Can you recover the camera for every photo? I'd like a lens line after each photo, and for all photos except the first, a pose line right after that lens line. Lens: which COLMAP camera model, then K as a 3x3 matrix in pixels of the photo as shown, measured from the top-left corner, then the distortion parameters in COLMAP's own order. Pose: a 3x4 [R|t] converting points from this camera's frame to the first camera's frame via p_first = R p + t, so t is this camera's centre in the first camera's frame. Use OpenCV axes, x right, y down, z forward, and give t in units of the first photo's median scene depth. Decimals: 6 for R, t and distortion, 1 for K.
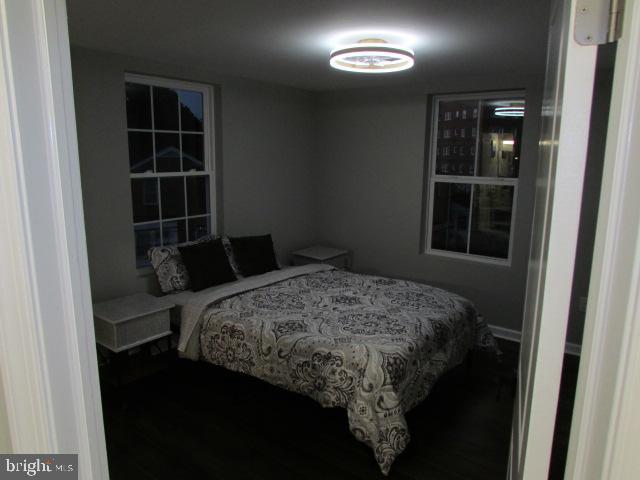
lens RADIAL K [[461.6, 0, 319.3], [0, 461.6, 238.5], [0, 0, 1]] dist [0.006110, 0.001808]
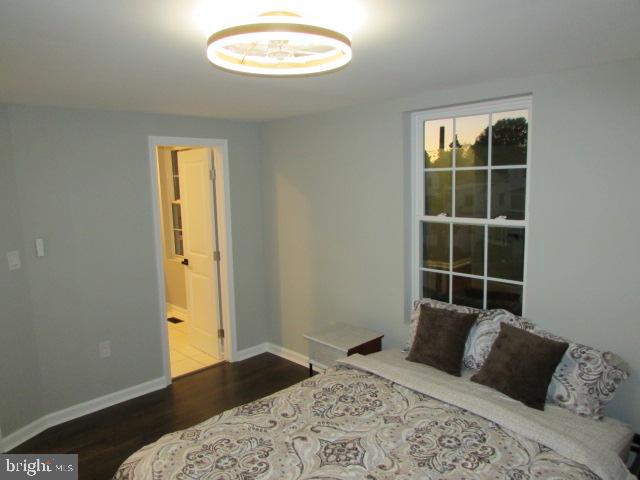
lens RADIAL K [[461.6, 0, 319.4], [0, 461.6, 239.9], [0, 0, 1]] dist [0.006110, 0.001808]
pose [[-0.145512, 0.121652, -0.981849, 0.573308], [-0.168636, 0.974839, 0.145775, -0.199050], [0.974878, 0.186787, -0.121336, 0.938446]]
